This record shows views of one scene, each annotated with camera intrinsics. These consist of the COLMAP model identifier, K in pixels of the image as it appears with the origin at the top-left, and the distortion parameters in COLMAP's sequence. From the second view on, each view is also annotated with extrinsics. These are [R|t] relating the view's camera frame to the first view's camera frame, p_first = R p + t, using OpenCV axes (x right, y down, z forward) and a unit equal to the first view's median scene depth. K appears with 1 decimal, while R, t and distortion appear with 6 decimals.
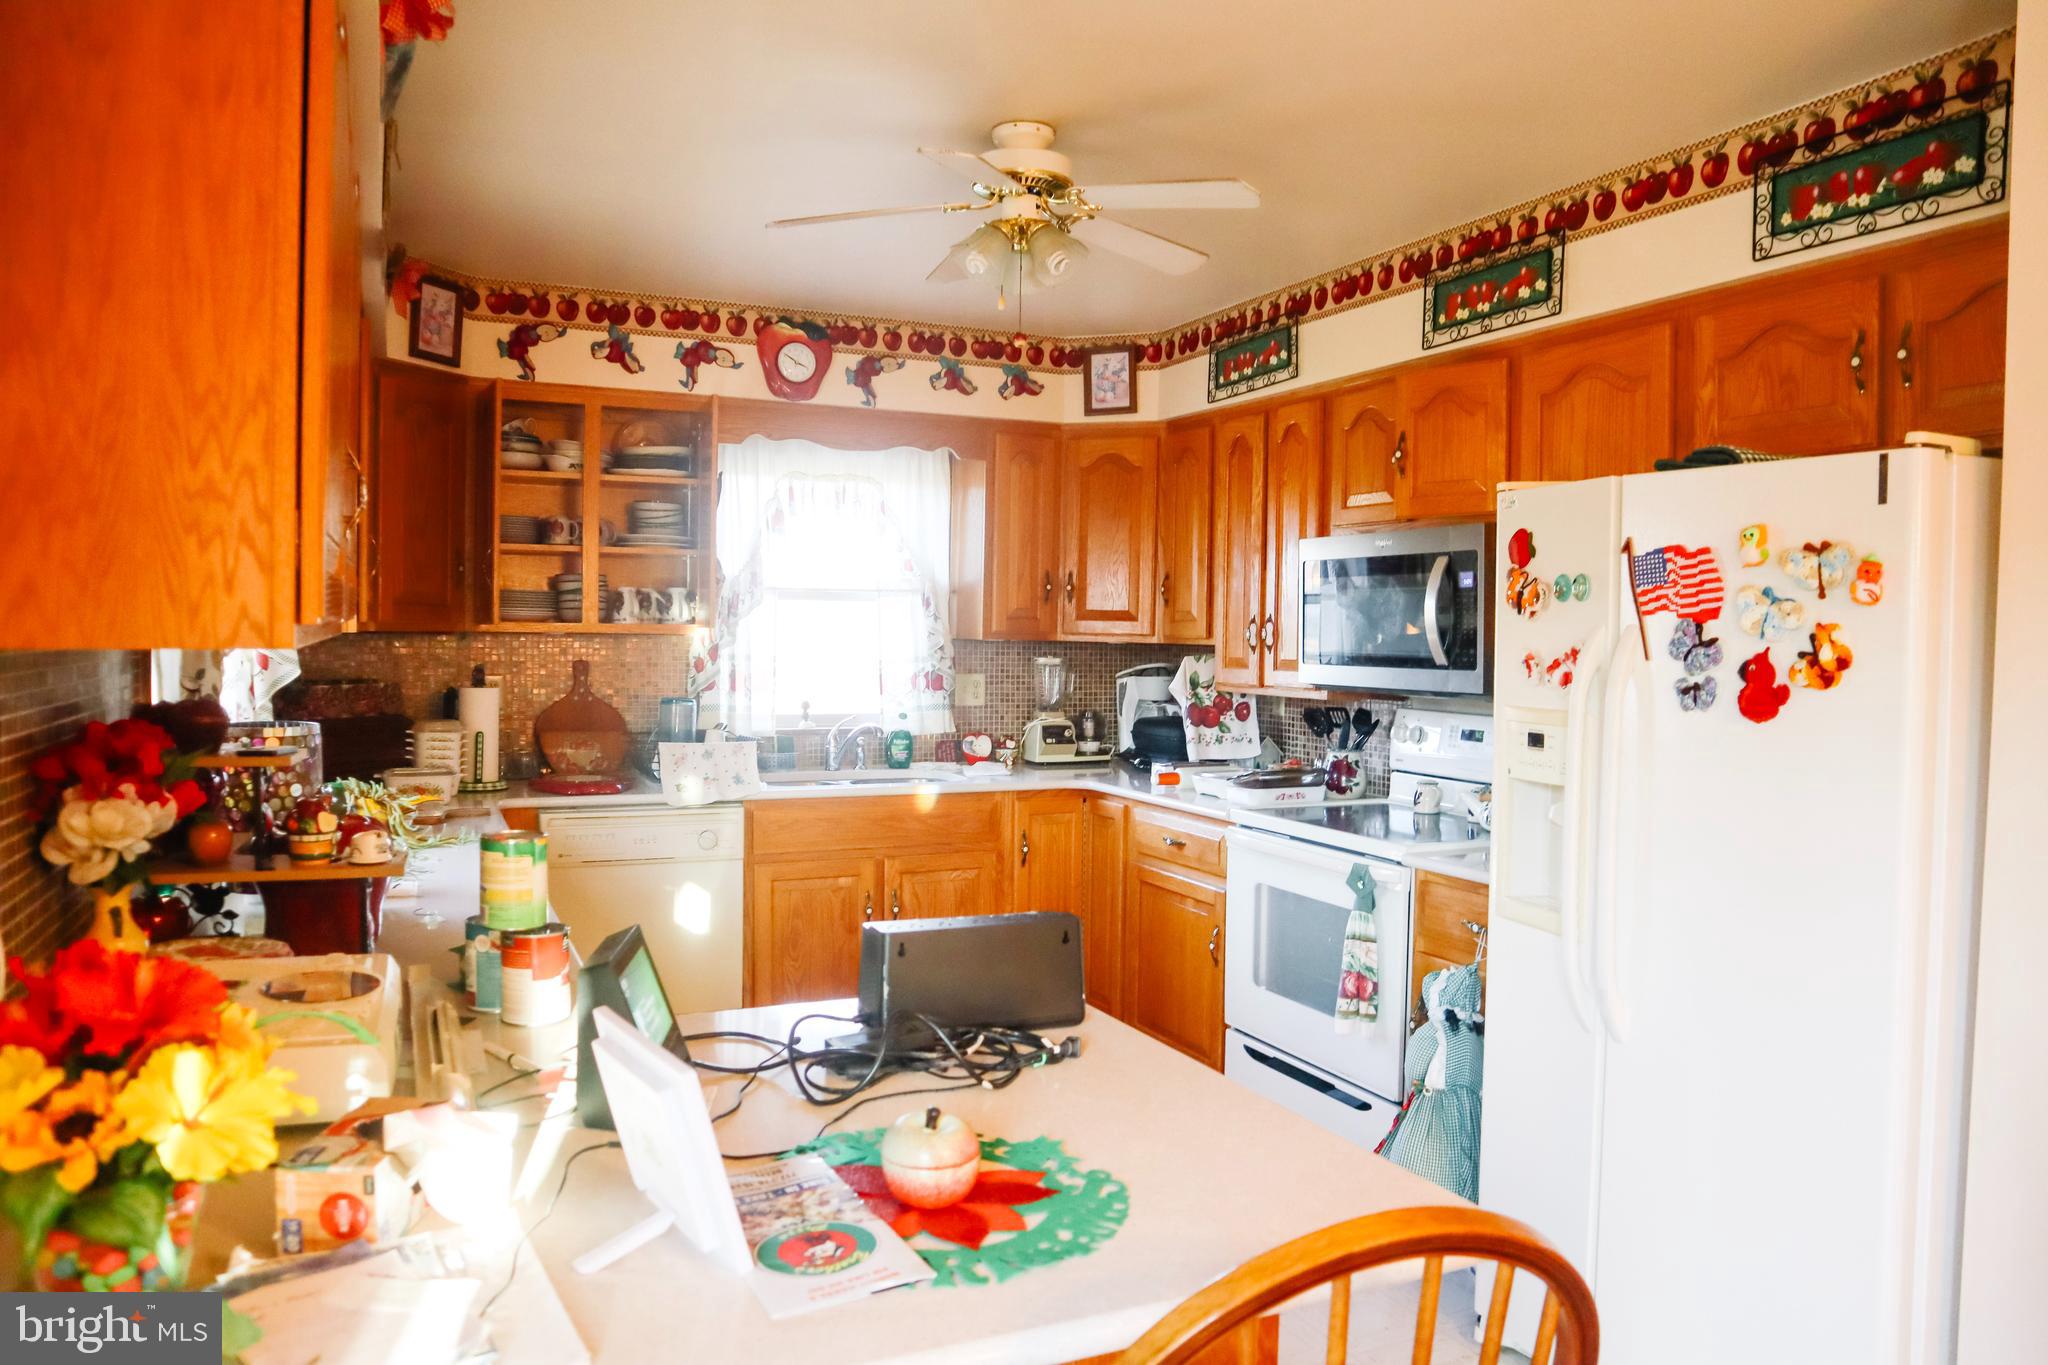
lens RADIAL K [[1426.0, 0, 1020.3], [0, 1426.0, 685.6], [0, 0, 1]] dist [-0.097828, 0.049681]
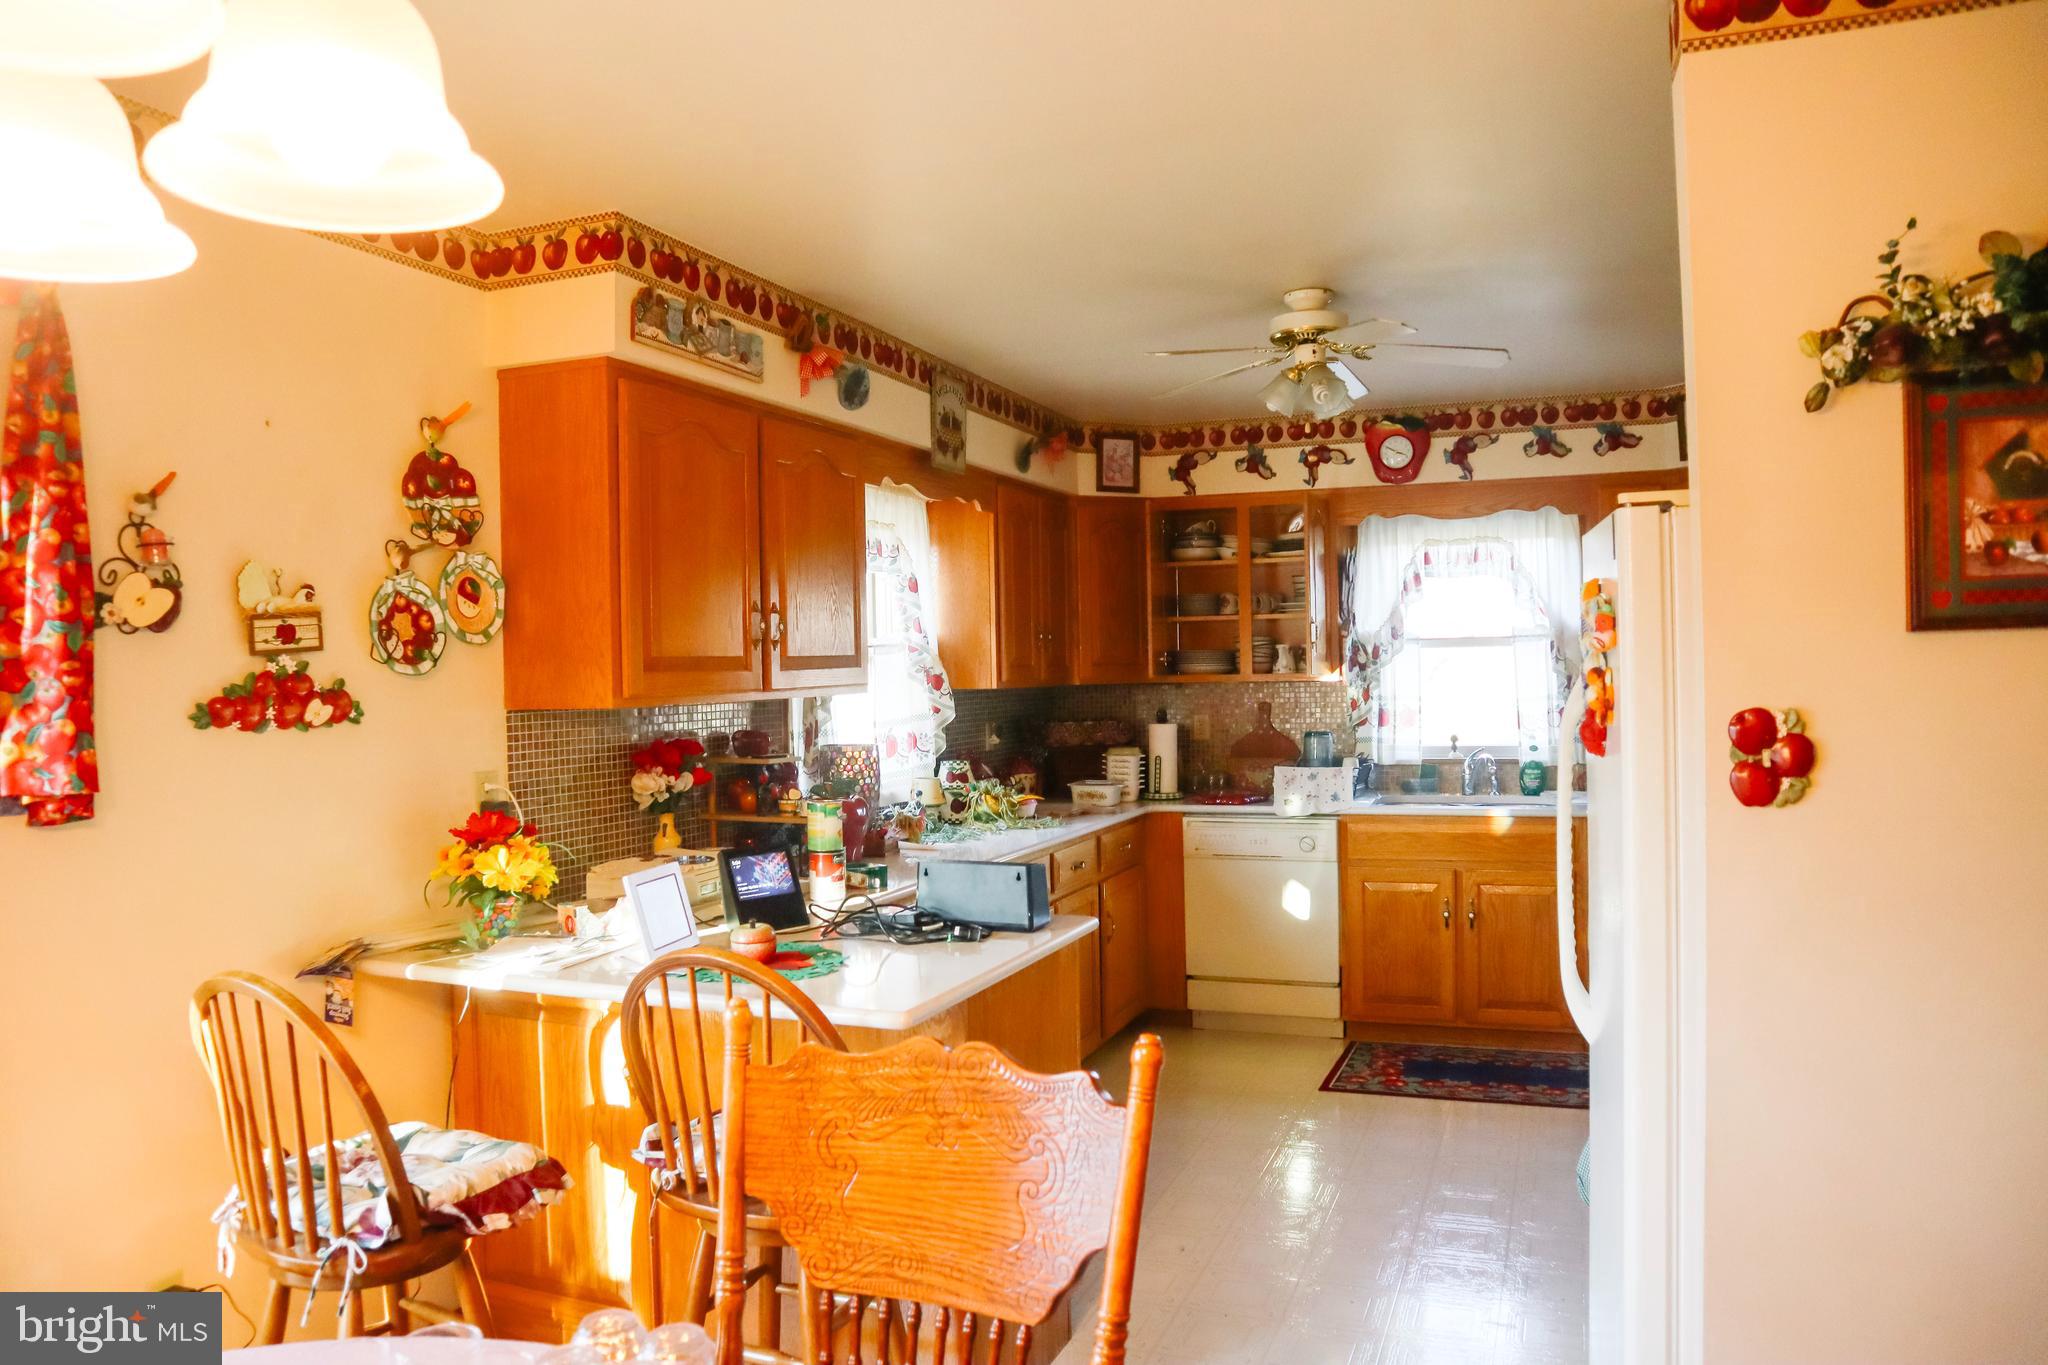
lens RADIAL K [[1426.0, 0, 1039.8], [0, 1426.0, 681.7], [0, 0, 1]] dist [-0.097828, 0.049681]
pose [[0.708348, -0.022179, -0.705515, 0.470469], [0.002632, 0.999582, -0.028781, 0.000094], [0.705859, 0.018530, 0.708110, -0.058612]]
